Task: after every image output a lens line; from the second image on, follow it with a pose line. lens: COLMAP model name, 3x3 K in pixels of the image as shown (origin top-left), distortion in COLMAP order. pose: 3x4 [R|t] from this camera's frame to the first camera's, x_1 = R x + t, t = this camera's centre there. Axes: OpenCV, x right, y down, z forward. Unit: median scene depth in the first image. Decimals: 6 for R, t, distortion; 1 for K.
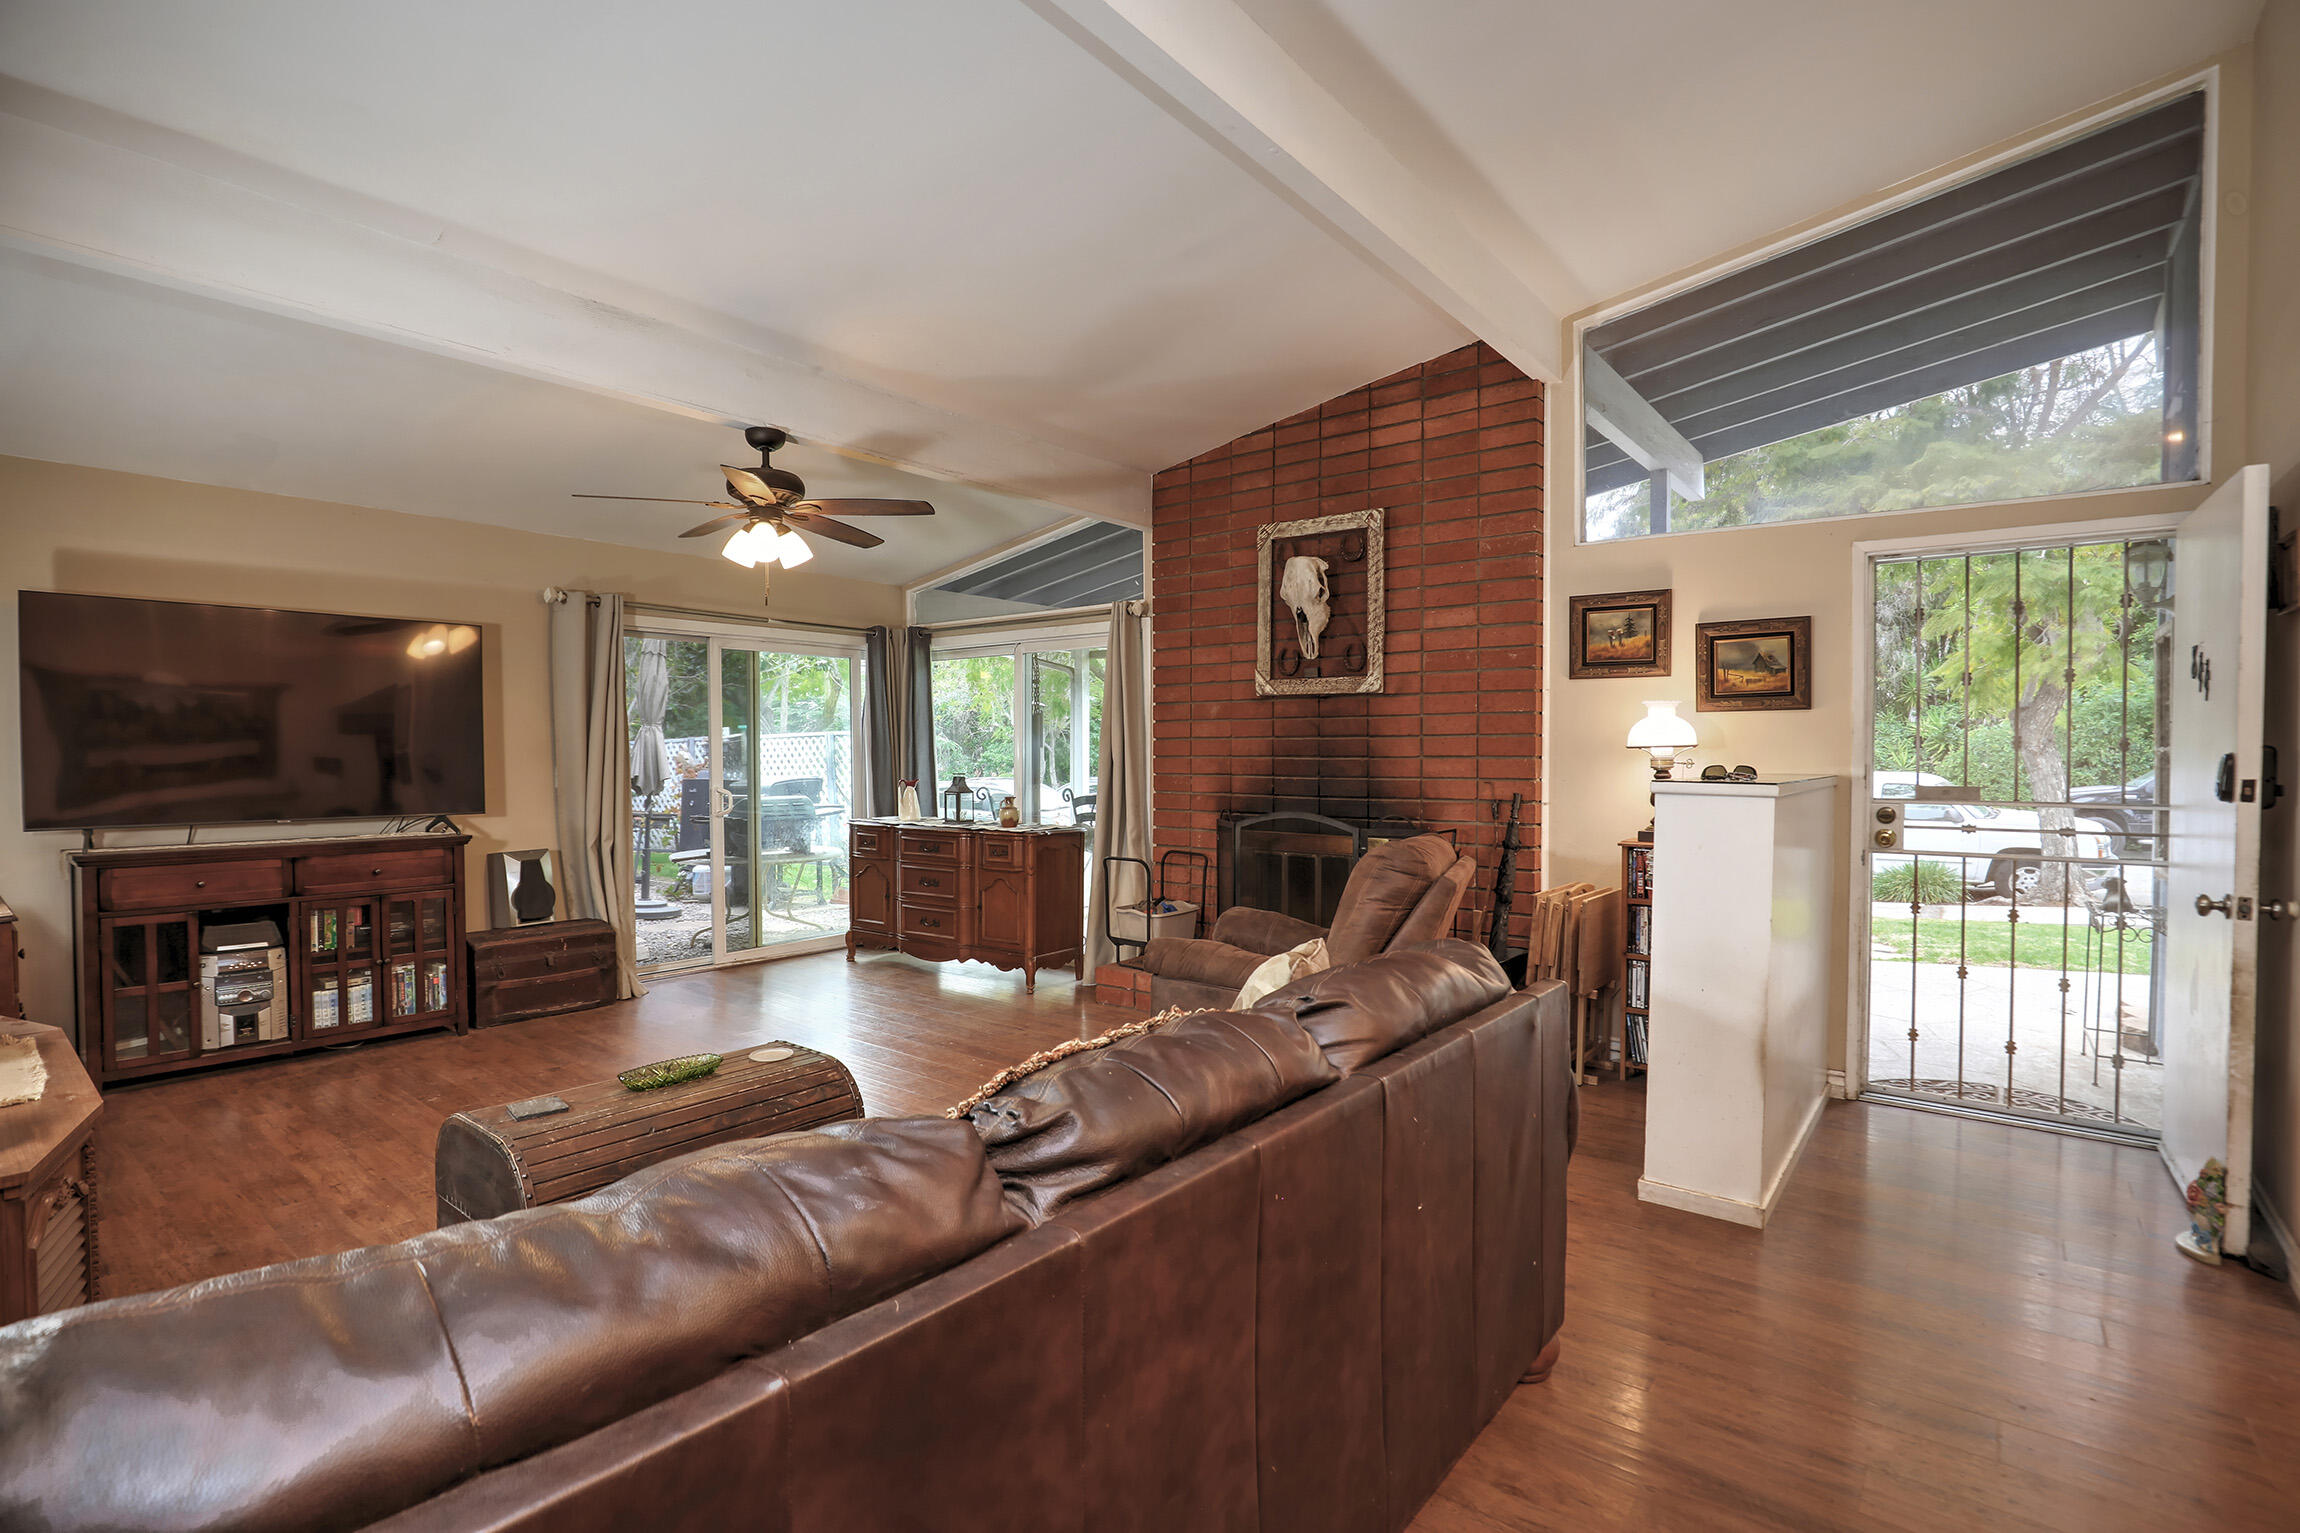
lens RADIAL K [[1056.4, 0, 1164.9], [0, 1056.4, 758.1], [0, 0, 1]] dist [-0.034904, 0.003852]
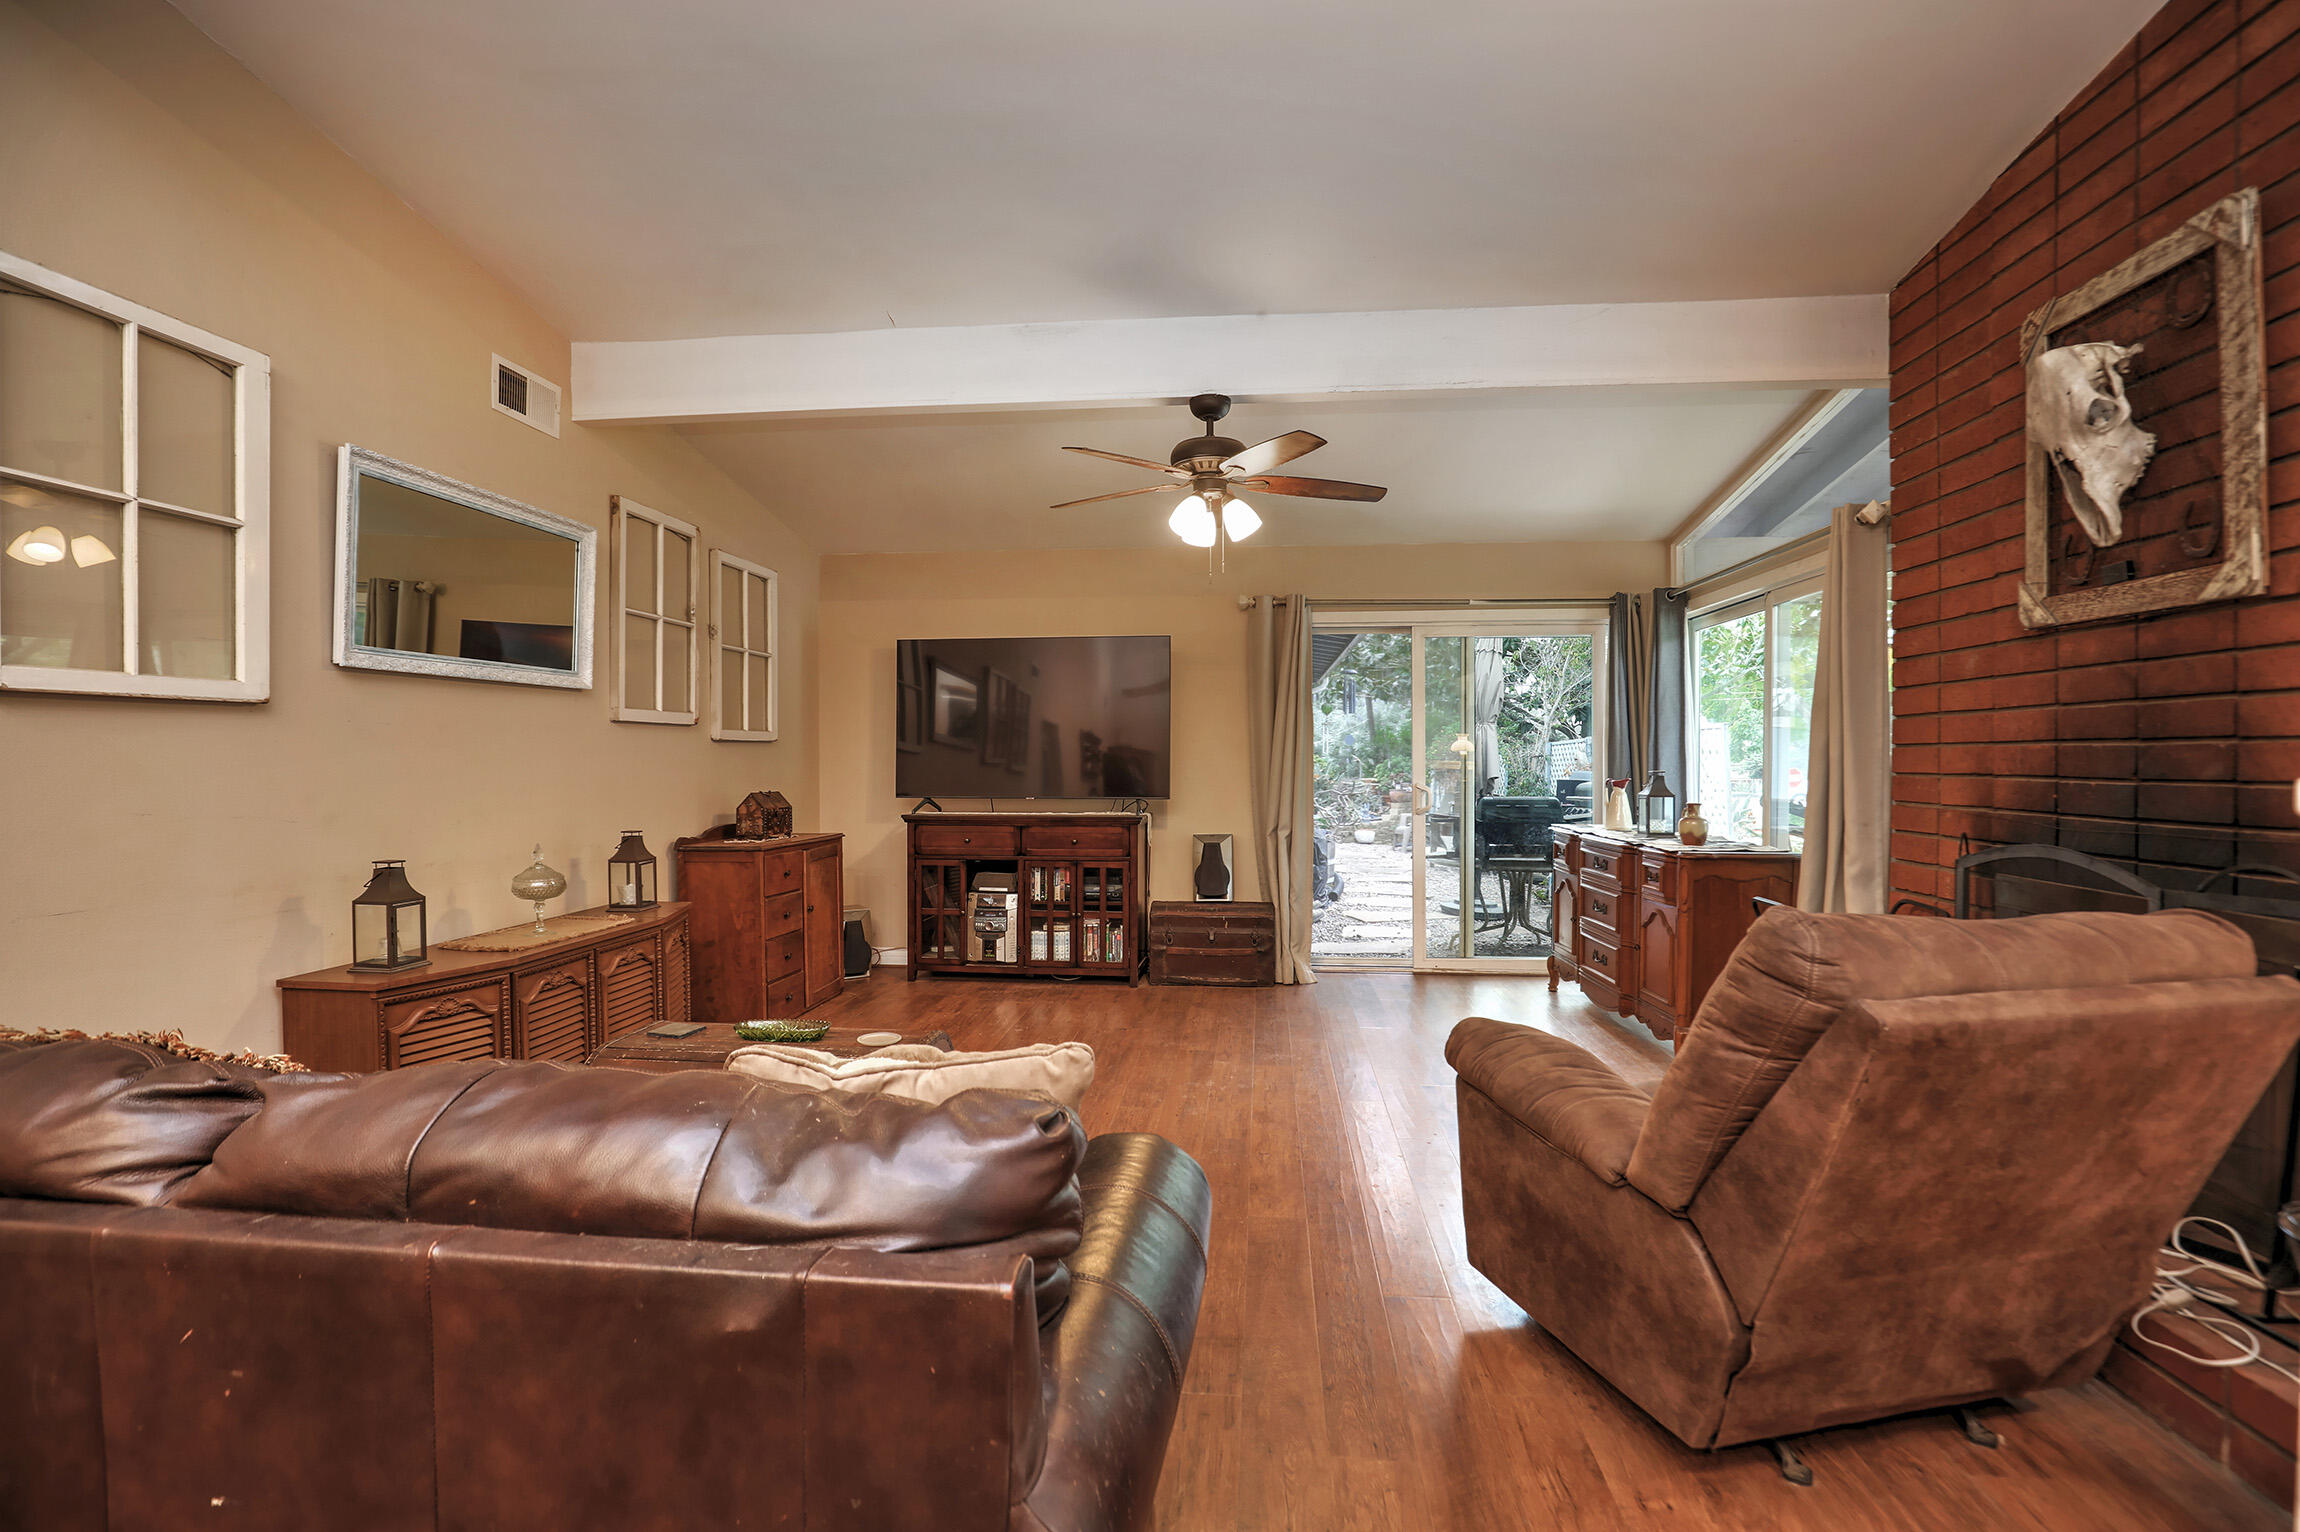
lens RADIAL K [[1056.4, 0, 1152.4], [0, 1056.4, 771.7], [0, 0, 1]] dist [-0.034904, 0.003852]
pose [[0.536985, 0.010713, -0.843524, 0.320614], [-0.006667, 0.999942, 0.008455, 0.013356], [0.843566, 0.001083, 0.537025, 0.365023]]
